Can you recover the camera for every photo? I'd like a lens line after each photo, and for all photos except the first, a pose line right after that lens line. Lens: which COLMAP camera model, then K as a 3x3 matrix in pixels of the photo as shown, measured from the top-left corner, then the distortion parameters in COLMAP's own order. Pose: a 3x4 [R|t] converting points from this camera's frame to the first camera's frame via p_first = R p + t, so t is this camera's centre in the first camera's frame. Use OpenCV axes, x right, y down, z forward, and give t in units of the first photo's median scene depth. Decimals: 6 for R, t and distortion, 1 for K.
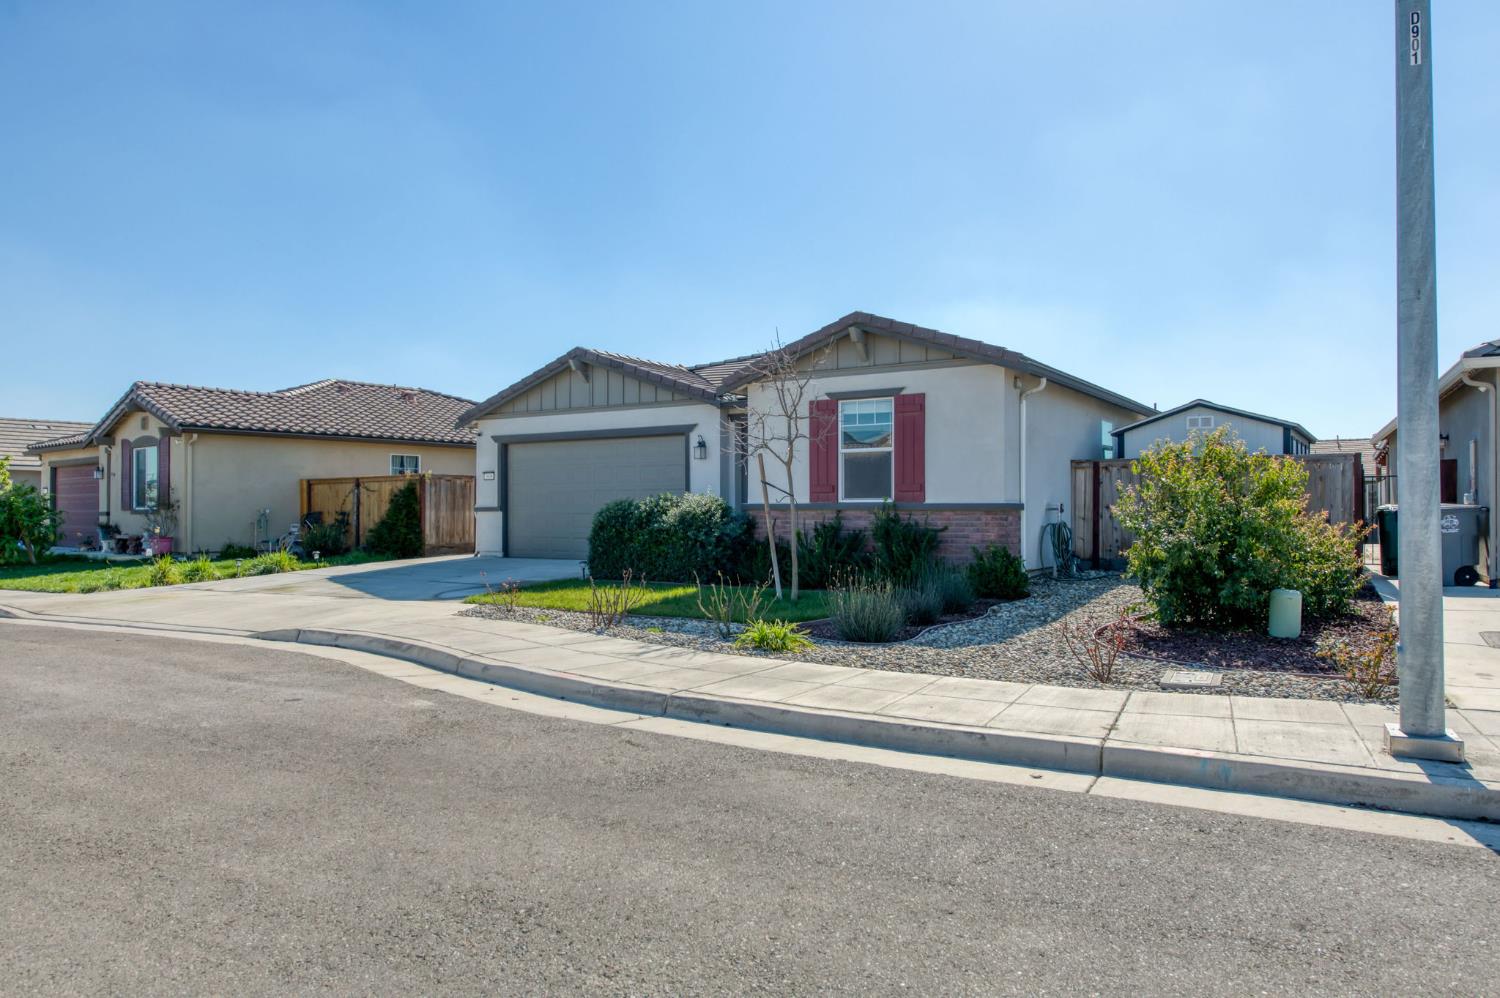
lens RADIAL K [[1022.7, 0, 756.8], [0, 1022.7, 496.6], [0, 0, 1]] dist [0.012232, -0.000625]
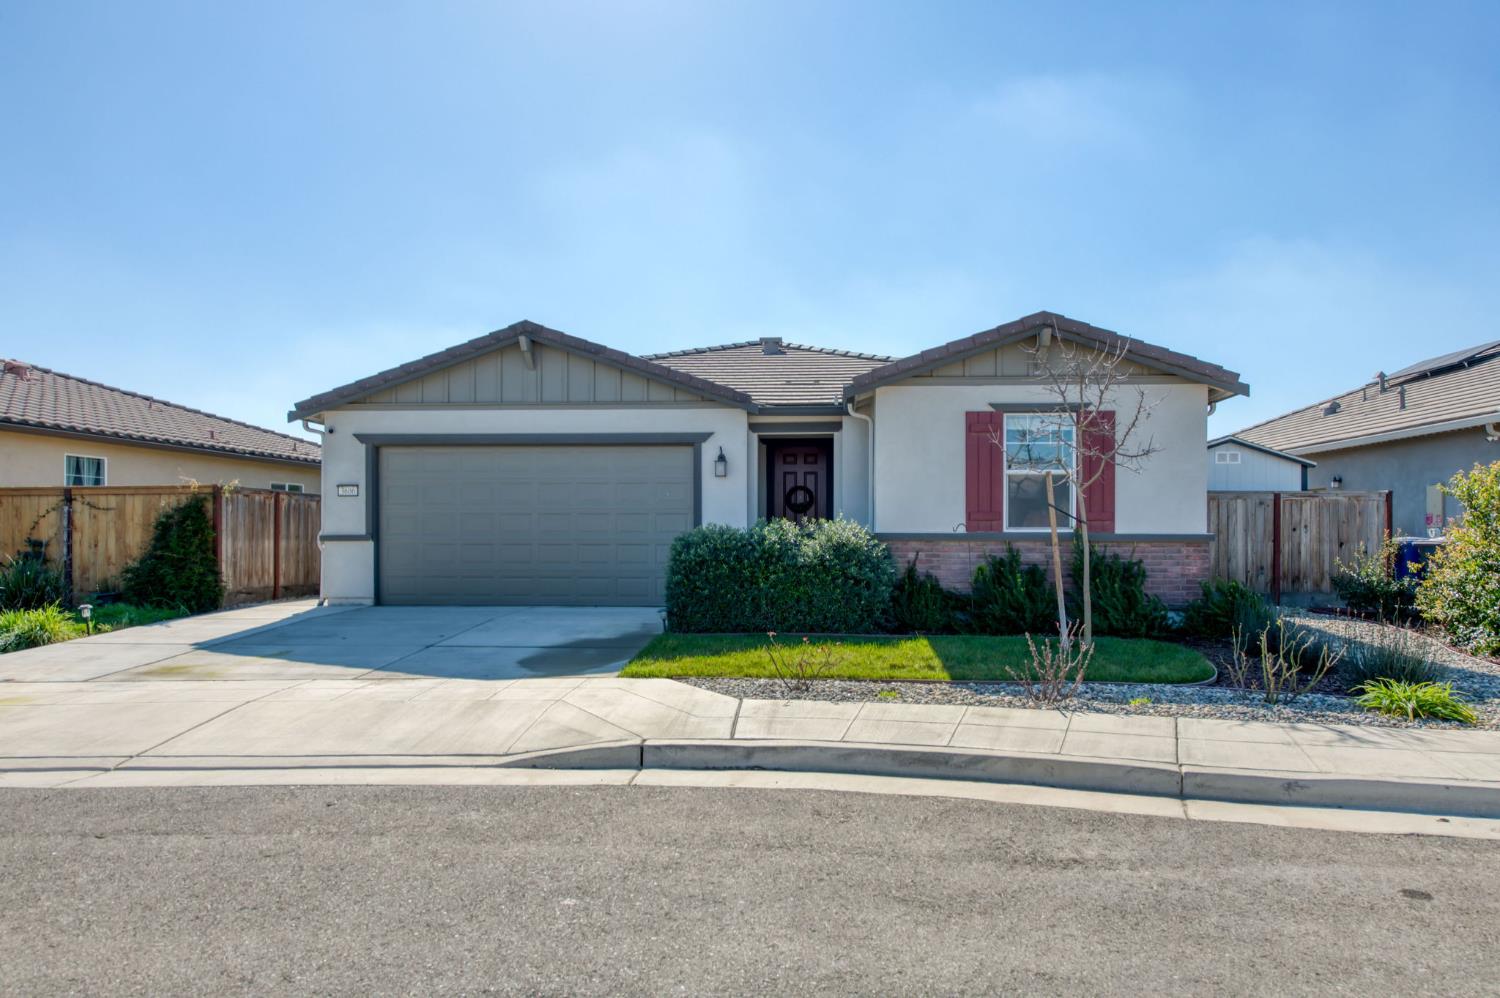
lens RADIAL K [[1022.7, 0, 784.2], [0, 1022.7, 526.3], [0, 0, 1]] dist [0.012232, -0.000625]
pose [[0.870849, 0.008994, 0.491468, -0.457042], [-0.009495, 0.999954, -0.001476, 0.003475], [-0.491459, -0.003381, 0.870894, 0.313234]]
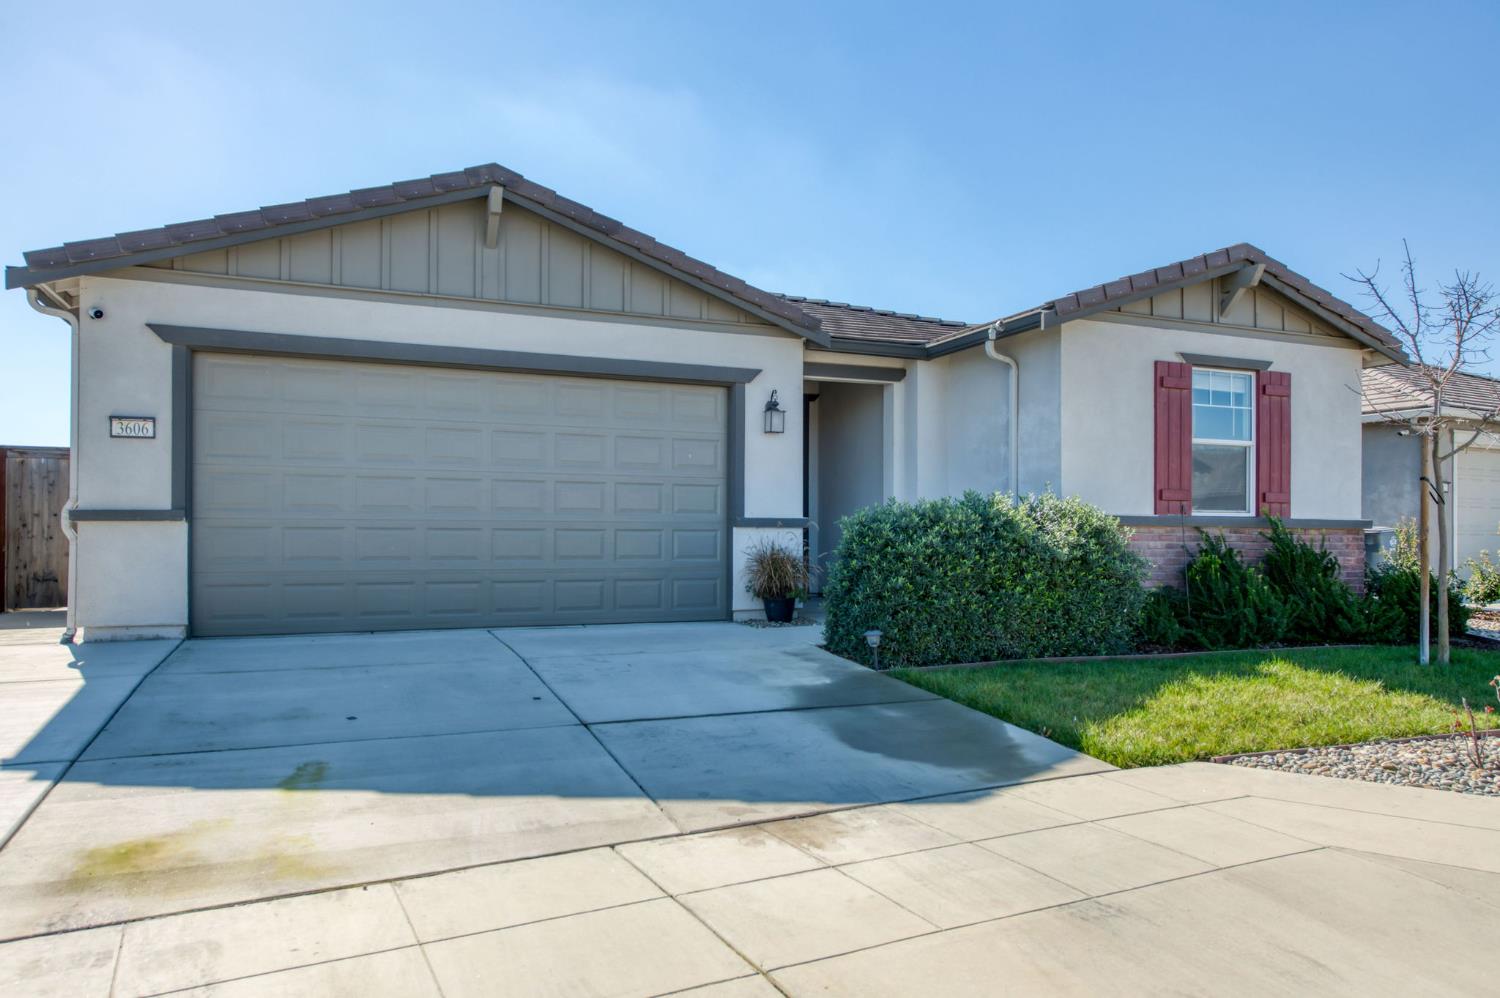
lens RADIAL K [[1022.7, 0, 749.2], [0, 1022.7, 512.3], [0, 0, 1]] dist [0.012232, -0.000625]
pose [[0.557426, 0.020357, 0.829977, -0.593265], [-0.018174, 0.999759, -0.012315, 0.015597], [-0.830027, -0.008220, 0.557662, 0.786879]]
